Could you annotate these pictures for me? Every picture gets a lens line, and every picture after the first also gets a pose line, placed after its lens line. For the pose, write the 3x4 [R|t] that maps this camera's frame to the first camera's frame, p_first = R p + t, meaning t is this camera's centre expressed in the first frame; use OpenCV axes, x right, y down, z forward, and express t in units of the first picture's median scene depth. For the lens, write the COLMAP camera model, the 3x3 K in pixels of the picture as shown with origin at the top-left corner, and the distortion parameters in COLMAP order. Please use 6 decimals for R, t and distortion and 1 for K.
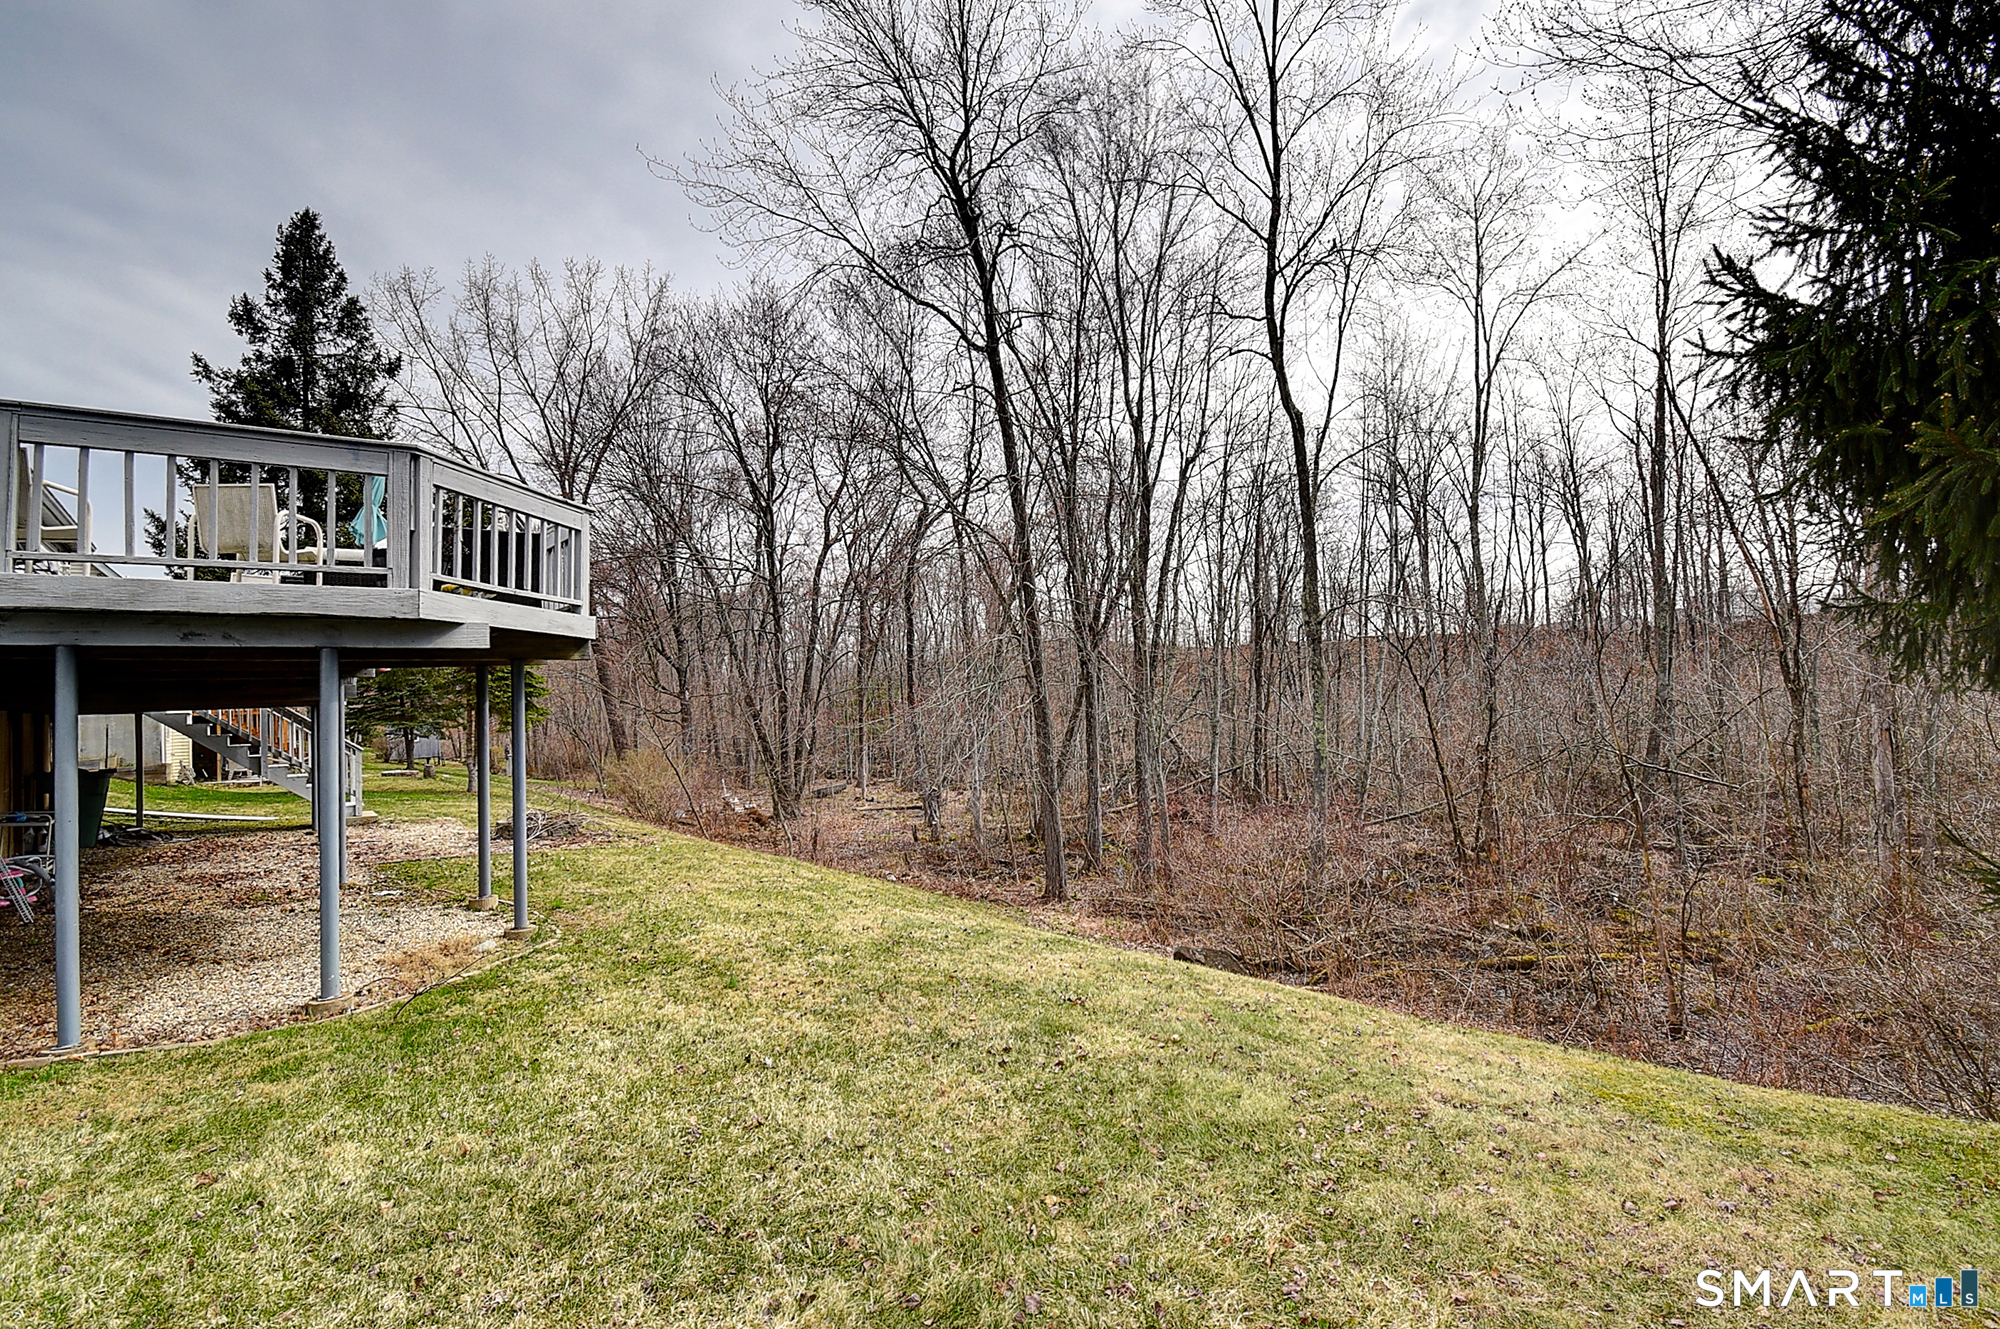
lens RADIAL K [[946.8, 0, 1000.0], [0, 946.8, 664.5], [0, 0, 1]] dist [-0.021642, 0.000058]
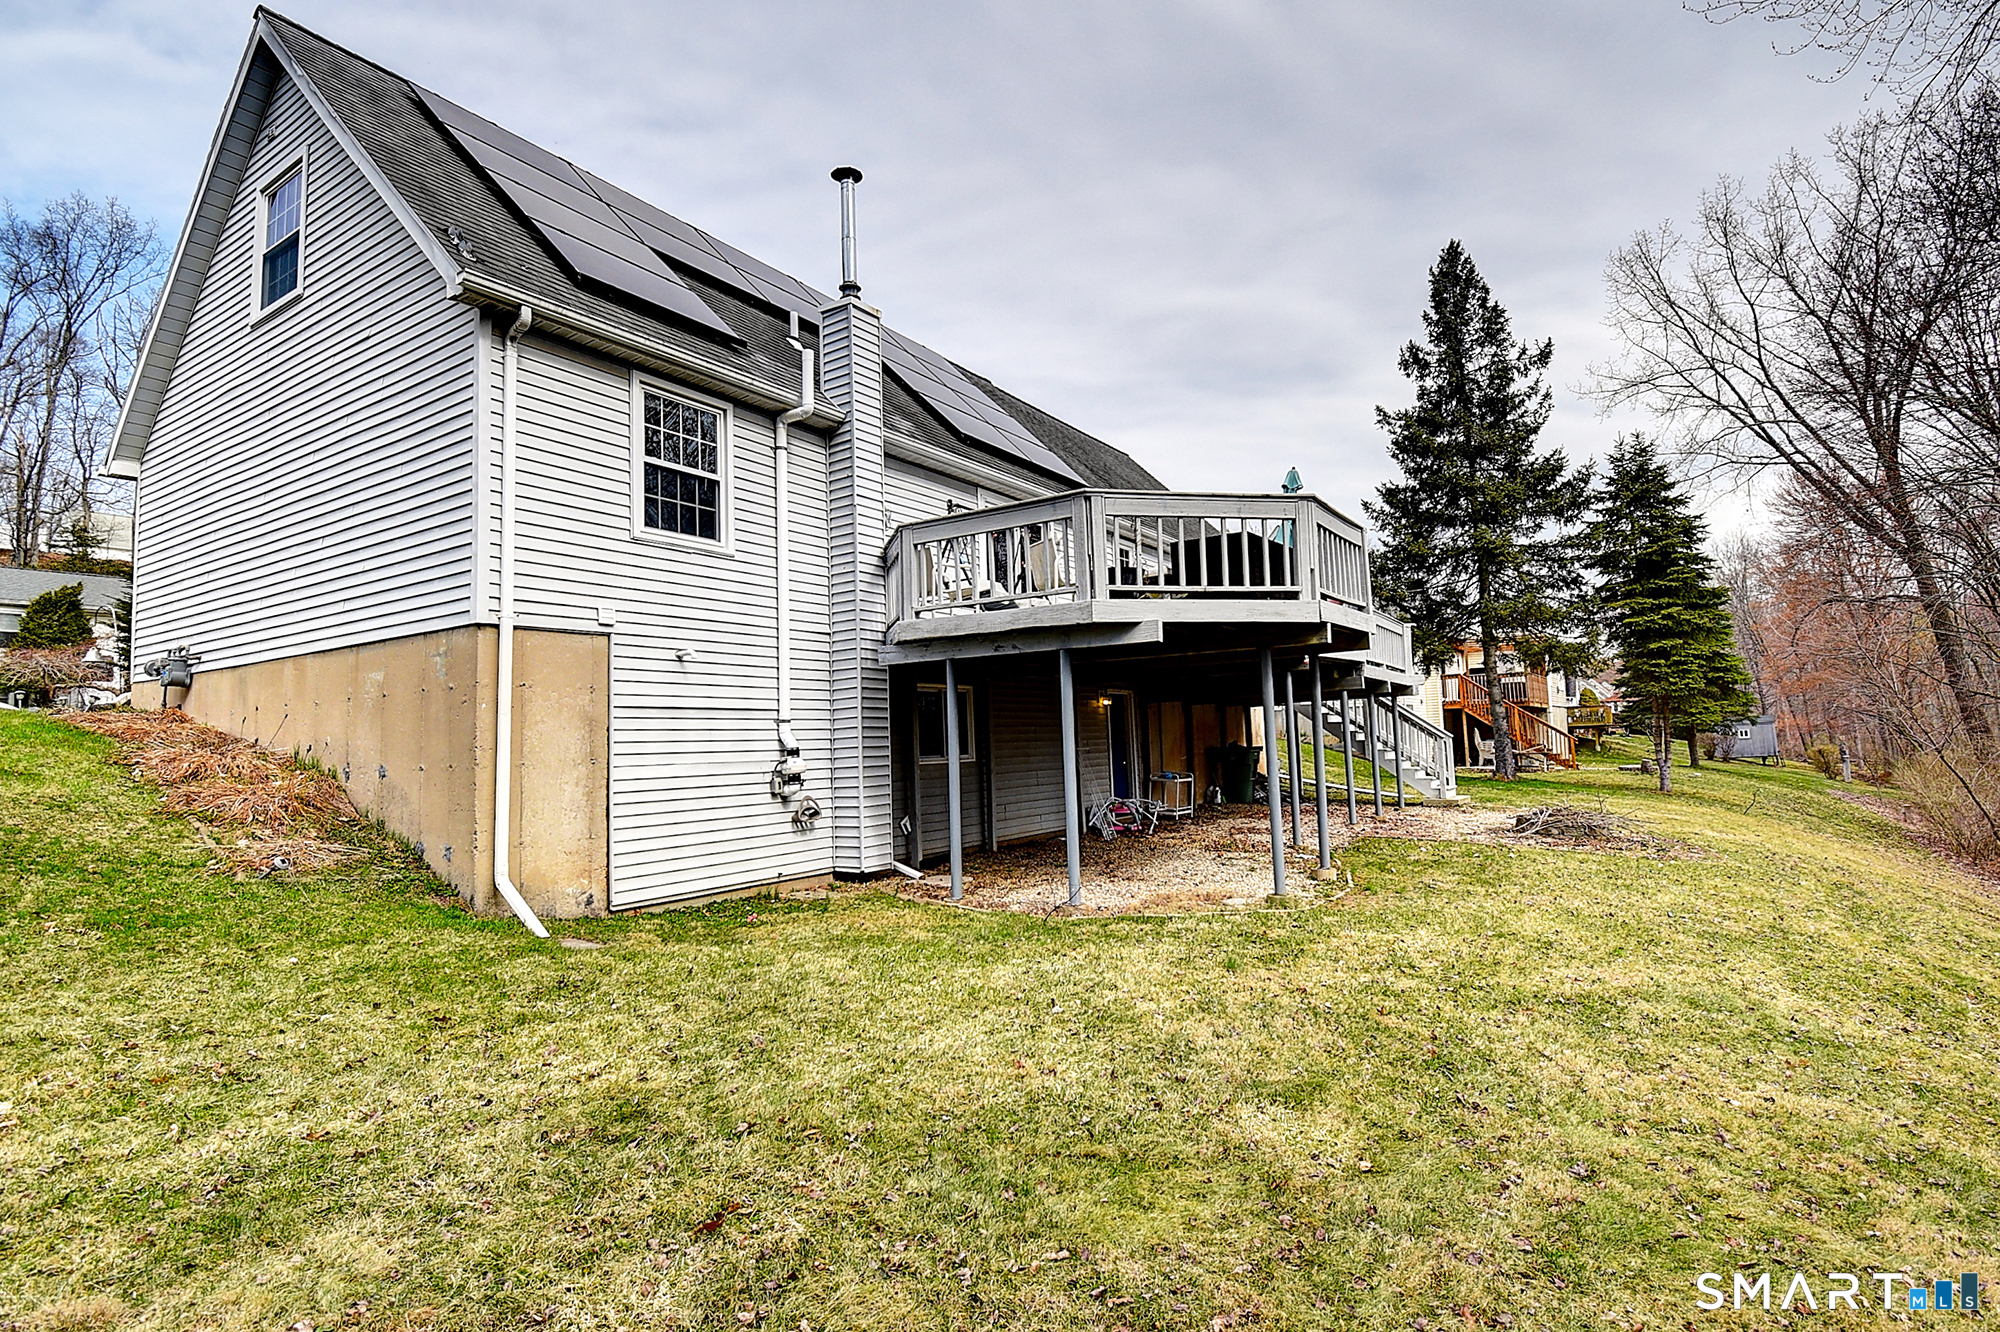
lens RADIAL K [[980.9, 0, 1000.0], [0, 980.9, 666.0], [0, 0, 1]] dist [0.000559, 0.000021]
pose [[0.314426, -0.046554, -0.948140, 0.156715], [0.056210, 0.997957, -0.030359, 0.011260], [0.947616, -0.043749, 0.316401, 0.114964]]
